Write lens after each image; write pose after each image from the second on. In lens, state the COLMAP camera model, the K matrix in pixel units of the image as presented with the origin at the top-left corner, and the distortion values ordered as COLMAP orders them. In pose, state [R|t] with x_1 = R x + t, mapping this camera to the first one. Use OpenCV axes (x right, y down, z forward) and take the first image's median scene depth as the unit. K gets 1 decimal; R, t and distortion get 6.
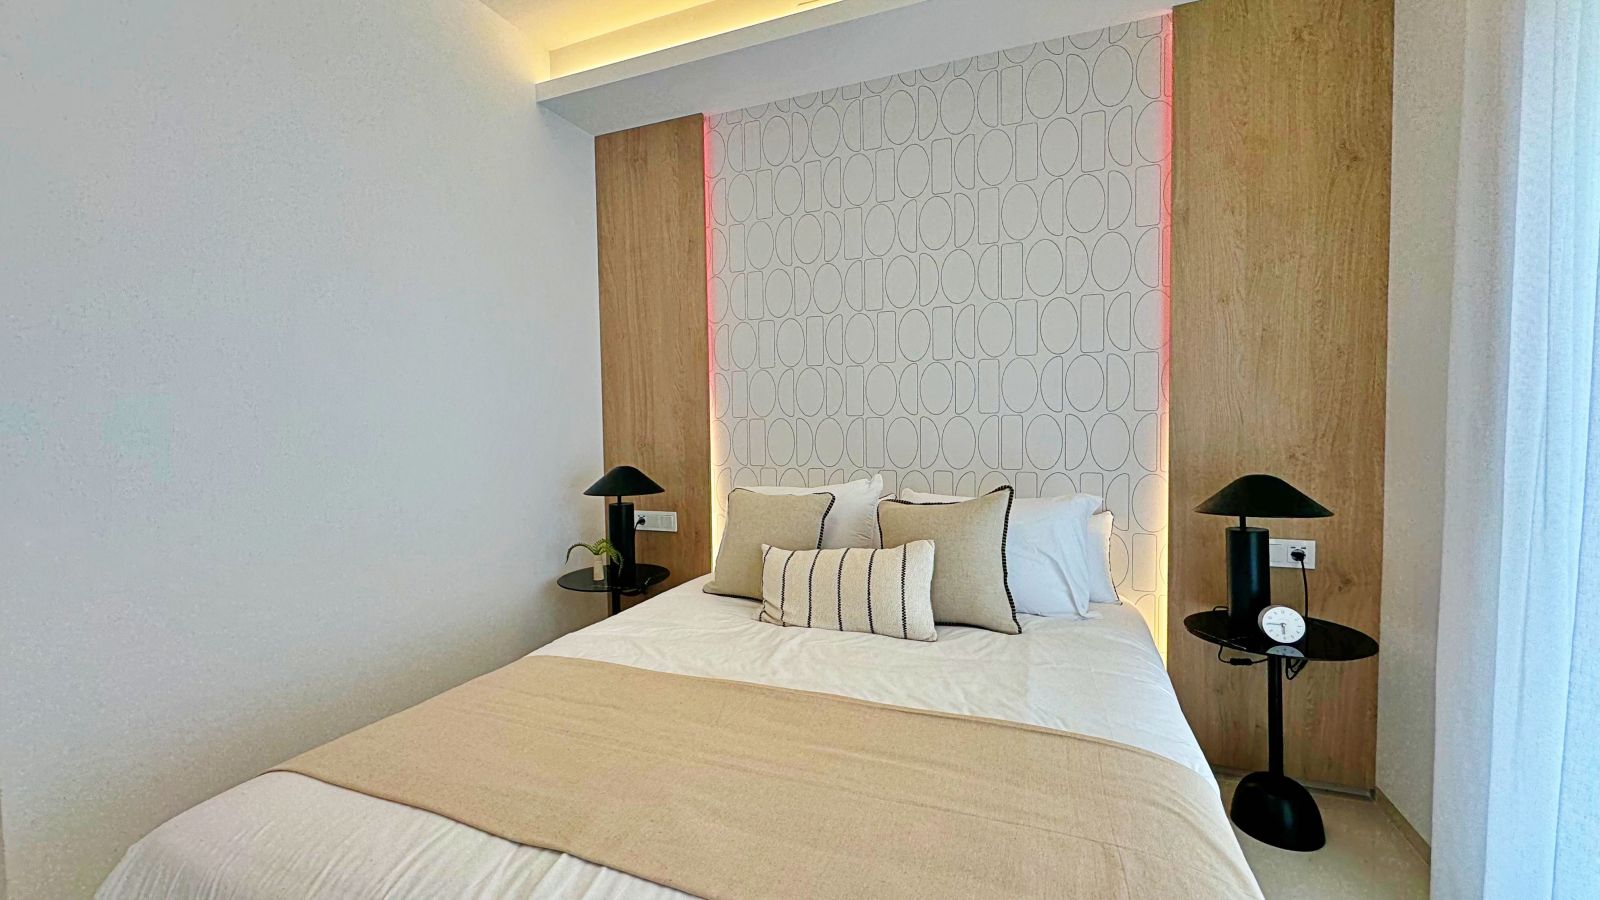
lens RADIAL K [[639.9, 0, 800.0], [0, 639.9, 450.0], [0, 0, 1]] dist [-0.002484, -0.000255]
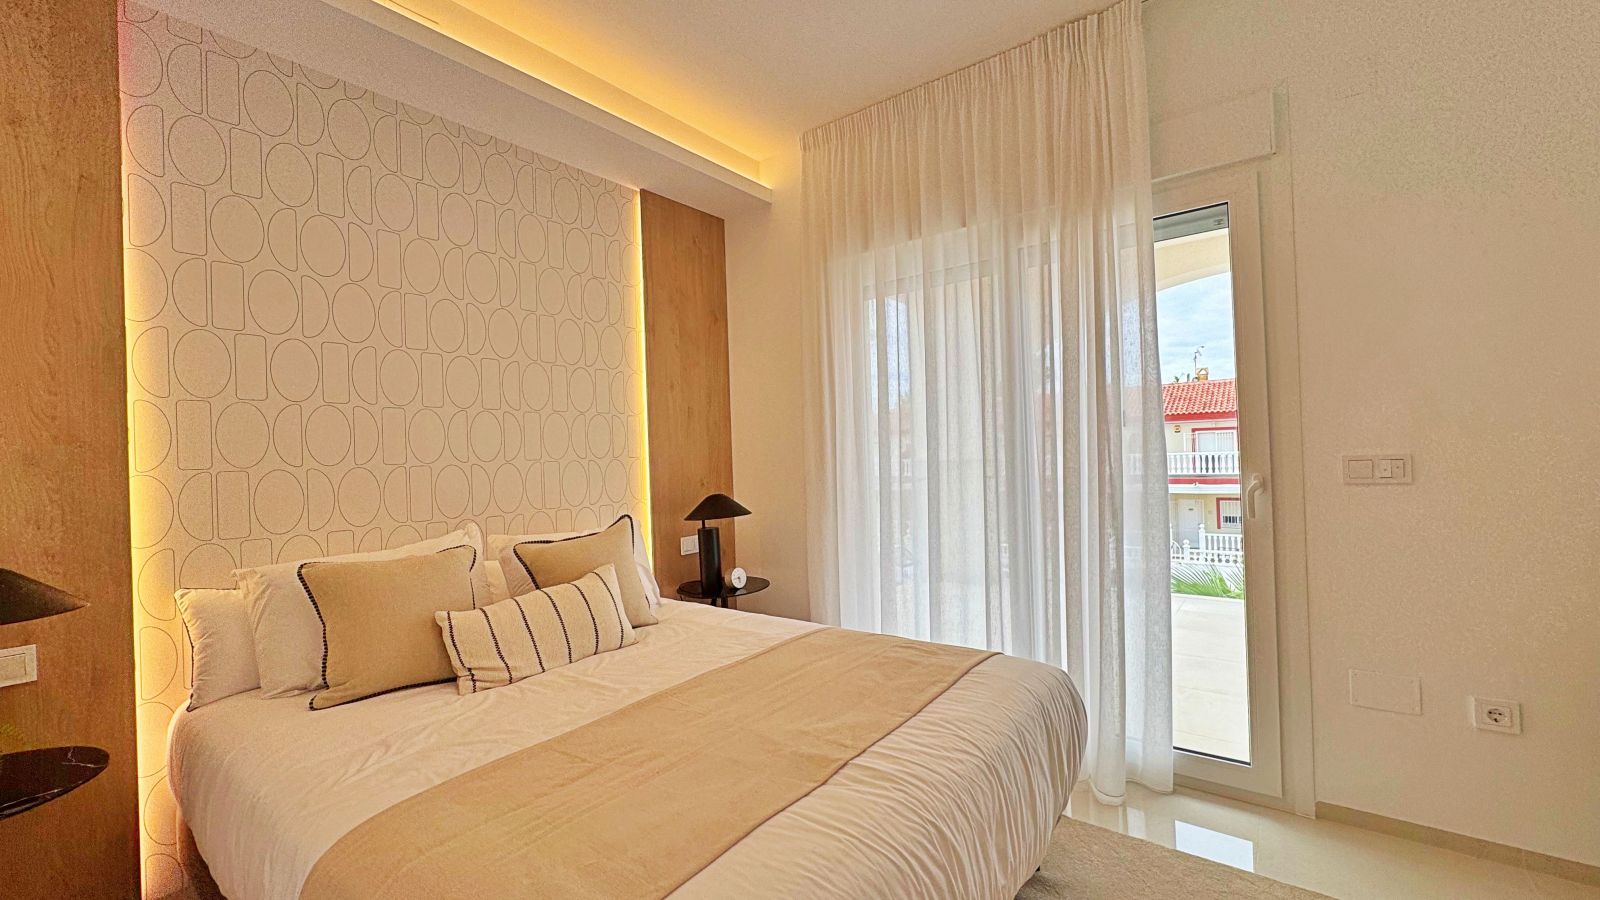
lens RADIAL K [[639.9, 0, 800.0], [0, 639.9, 450.0], [0, 0, 1]] dist [-0.002484, -0.000255]
pose [[0.265193, 0.013899, 0.964095, -0.846935], [0.074877, 0.996580, -0.034964, -0.001778], [-0.961284, 0.081460, 0.263246, 0.330616]]
